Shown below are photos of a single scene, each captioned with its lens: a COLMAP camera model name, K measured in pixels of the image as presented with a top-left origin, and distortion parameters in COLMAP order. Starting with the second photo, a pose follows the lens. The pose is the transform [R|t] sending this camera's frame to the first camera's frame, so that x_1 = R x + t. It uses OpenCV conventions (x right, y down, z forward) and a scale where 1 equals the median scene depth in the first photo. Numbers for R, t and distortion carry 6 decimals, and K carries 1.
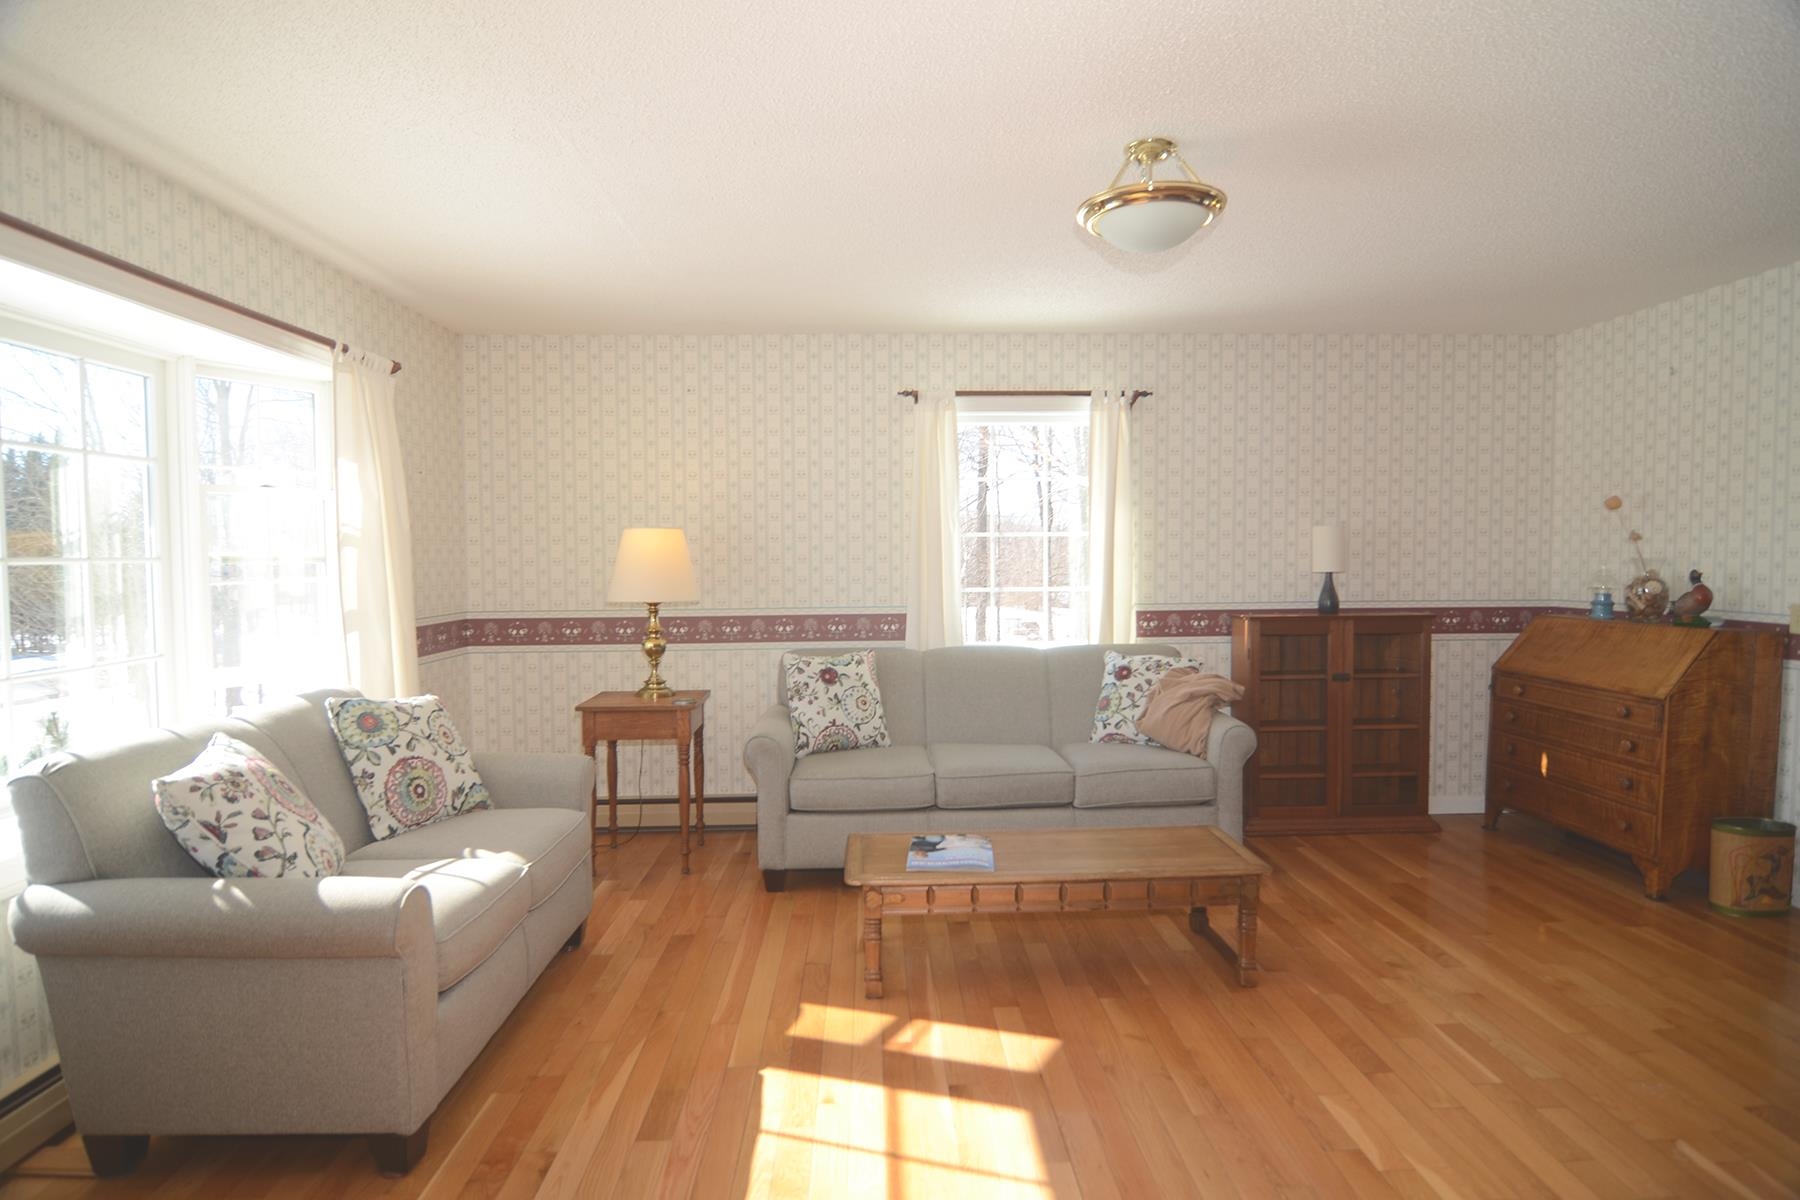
lens RADIAL K [[1000.2, 0, 907.4], [0, 1000.2, 608.7], [0, 0, 1]] dist [-0.010625, -0.007655]
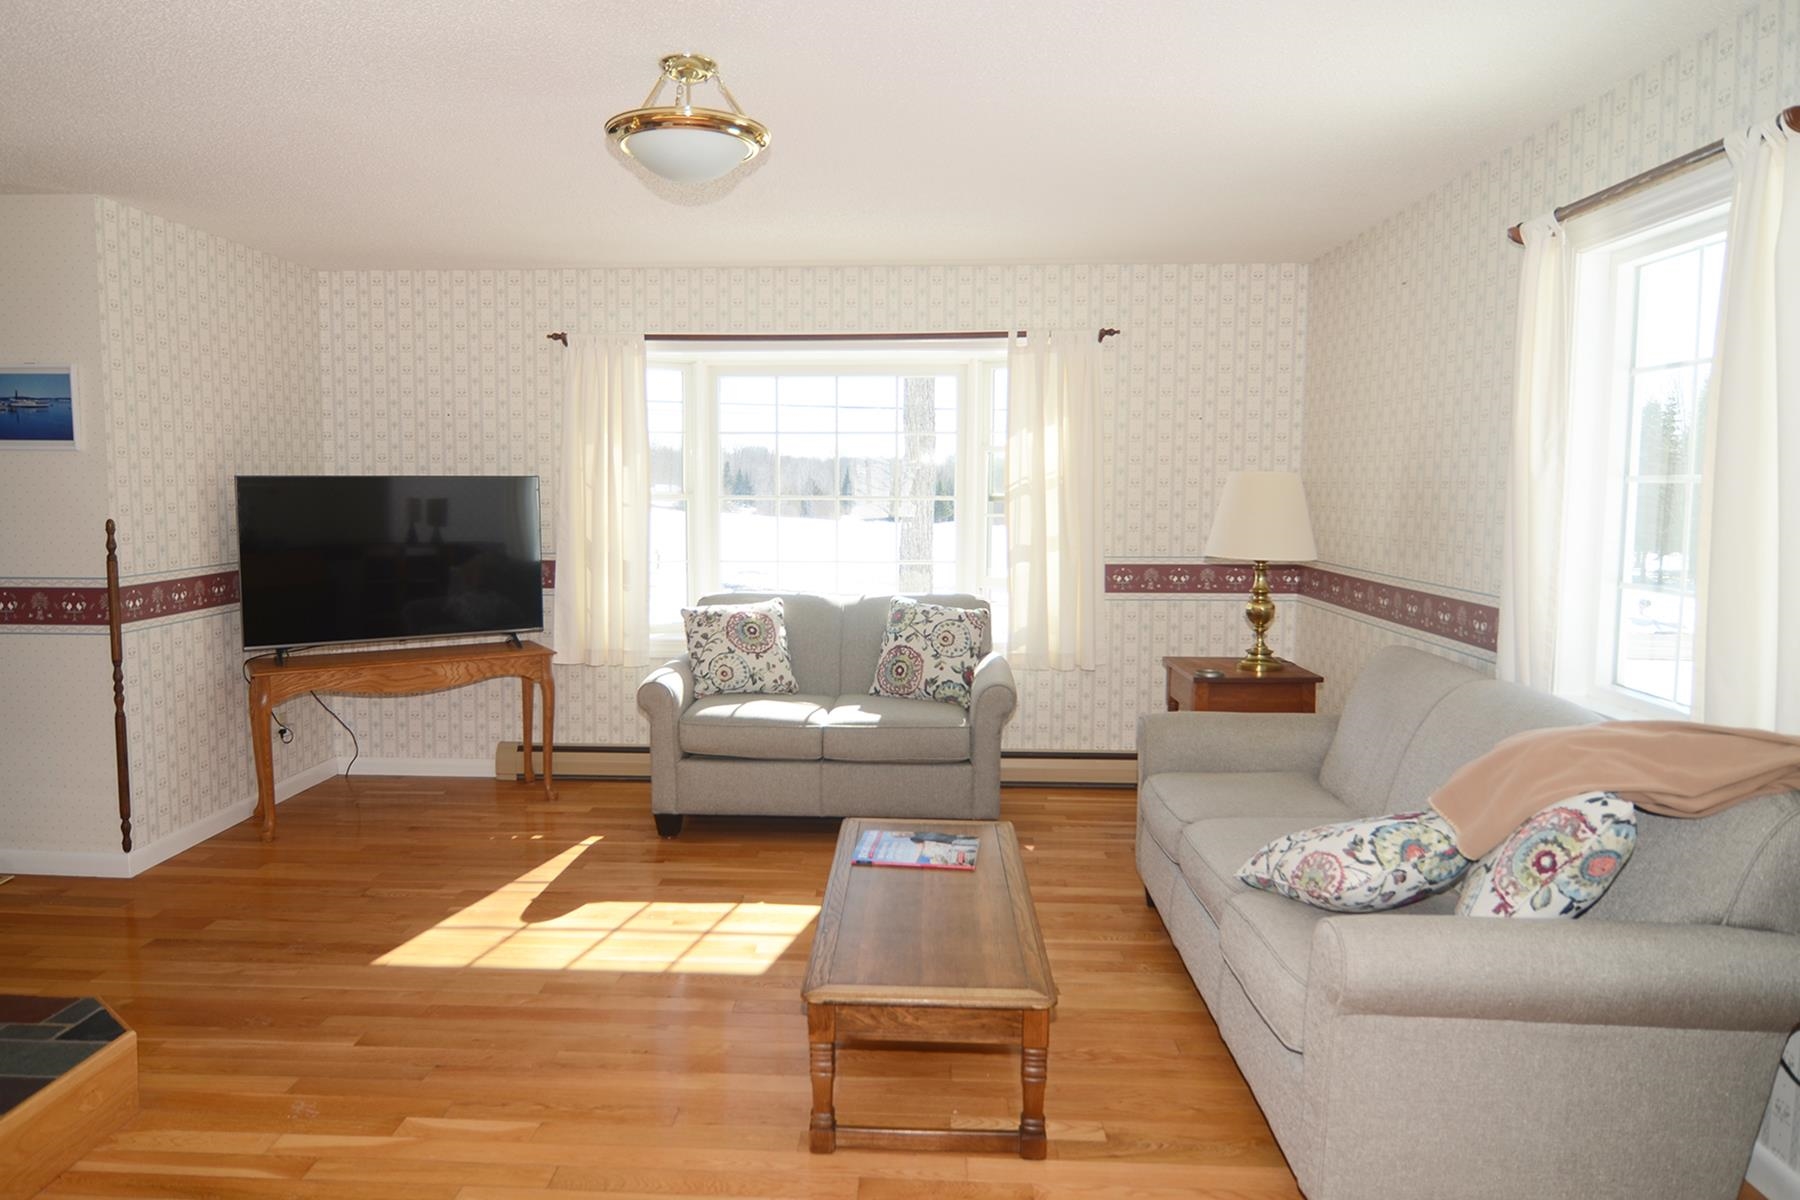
lens RADIAL K [[1142.8, 0, 875.2], [0, 1142.8, 624.4], [0, 0, 1]] dist [-0.009515, -0.004344]
pose [[-0.079090, 0.131391, -0.988171, 0.785728], [-0.053387, 0.989295, 0.135813, -0.069644], [0.995437, 0.063497, -0.071229, 0.781600]]
